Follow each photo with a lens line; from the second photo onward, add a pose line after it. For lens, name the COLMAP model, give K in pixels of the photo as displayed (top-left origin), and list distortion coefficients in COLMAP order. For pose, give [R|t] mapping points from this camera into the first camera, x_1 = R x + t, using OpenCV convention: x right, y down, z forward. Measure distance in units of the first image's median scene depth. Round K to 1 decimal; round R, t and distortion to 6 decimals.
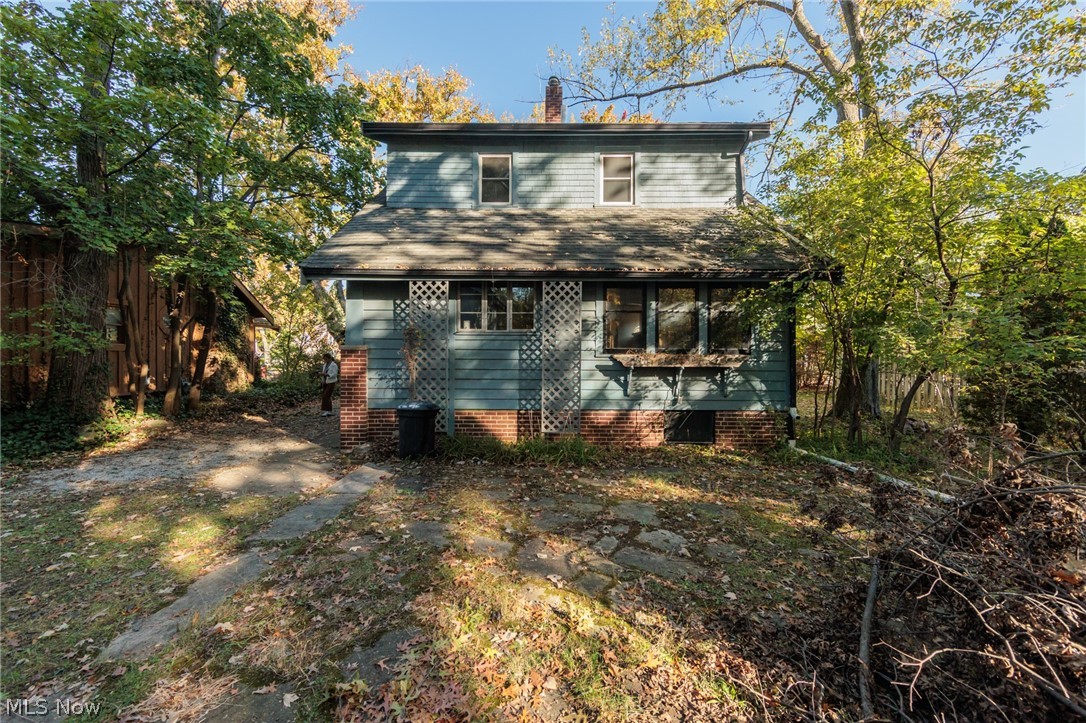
lens RADIAL K [[438.9, 0, 540.8], [0, 438.9, 356.3], [0, 0, 1]] dist [-0.008623, 0.001389]
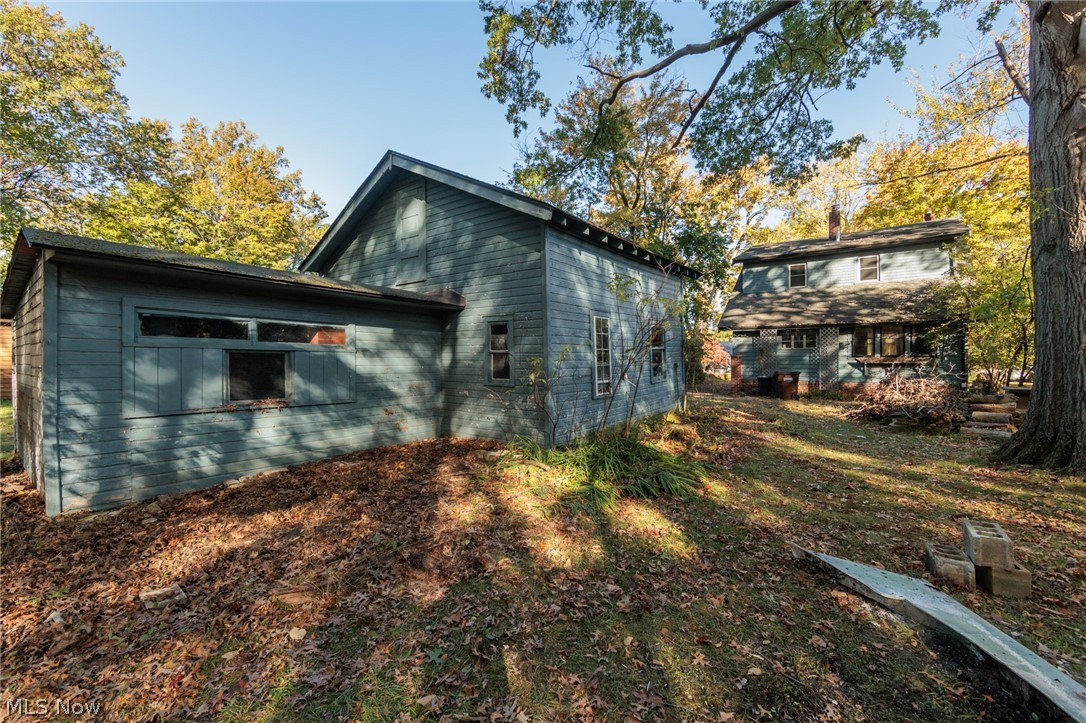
lens RADIAL K [[438.9, 0, 534.5], [0, 438.9, 355.4], [0, 0, 1]] dist [-0.008623, 0.001389]
pose [[0.789702, -0.006083, -0.613460, 0.232162], [0.002822, 0.999976, -0.006282, -0.006337], [0.613484, 0.003230, 0.789700, -1.768451]]
